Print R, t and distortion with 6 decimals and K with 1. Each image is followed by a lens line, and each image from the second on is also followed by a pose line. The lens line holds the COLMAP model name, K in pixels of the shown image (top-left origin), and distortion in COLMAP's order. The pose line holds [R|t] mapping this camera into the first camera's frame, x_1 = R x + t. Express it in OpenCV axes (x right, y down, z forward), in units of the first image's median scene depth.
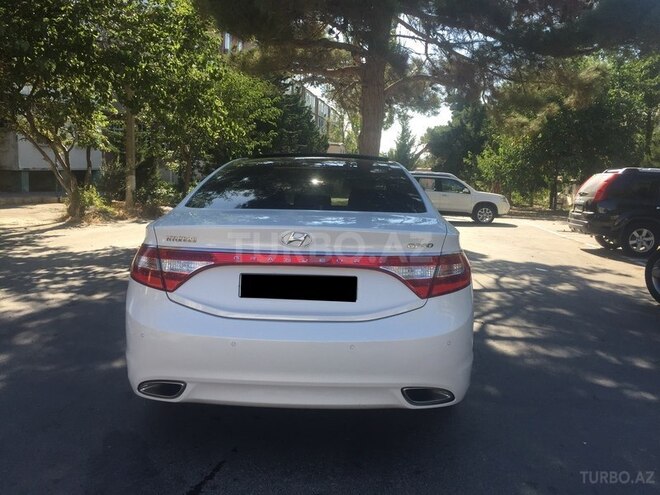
lens RADIAL K [[560.3, 0, 330.0], [0, 560.3, 247.5], [0, 0, 1]] dist [0.045352, -0.058567]
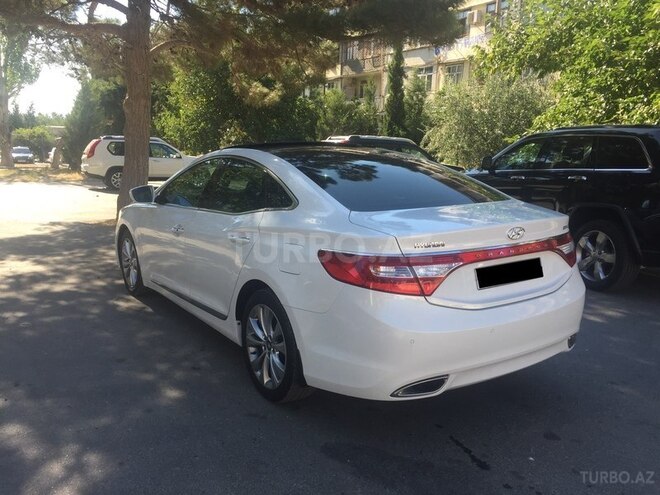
lens RADIAL K [[560.3, 0, 330.0], [0, 560.3, 247.5], [0, 0, 1]] dist [0.045352, -0.058567]
pose [[0.810820, -0.127989, 0.571131, -1.006150], [0.085771, 0.991246, 0.100370, -0.130534], [-0.578977, -0.032396, 0.814700, 0.245657]]
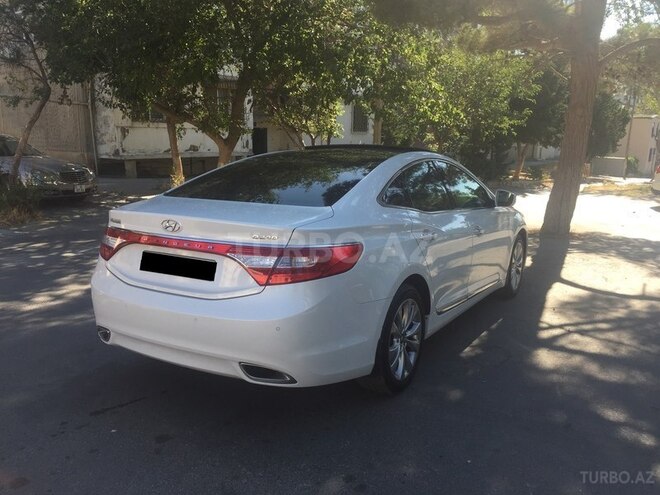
lens RADIAL K [[560.3, 0, 330.0], [0, 560.3, 247.5], [0, 0, 1]] dist [0.045352, -0.058567]
pose [[0.872556, 0.070210, -0.483442, 0.788184], [-0.053241, 0.997391, 0.048756, -0.043362], [0.485604, -0.016803, 0.874018, 0.101392]]
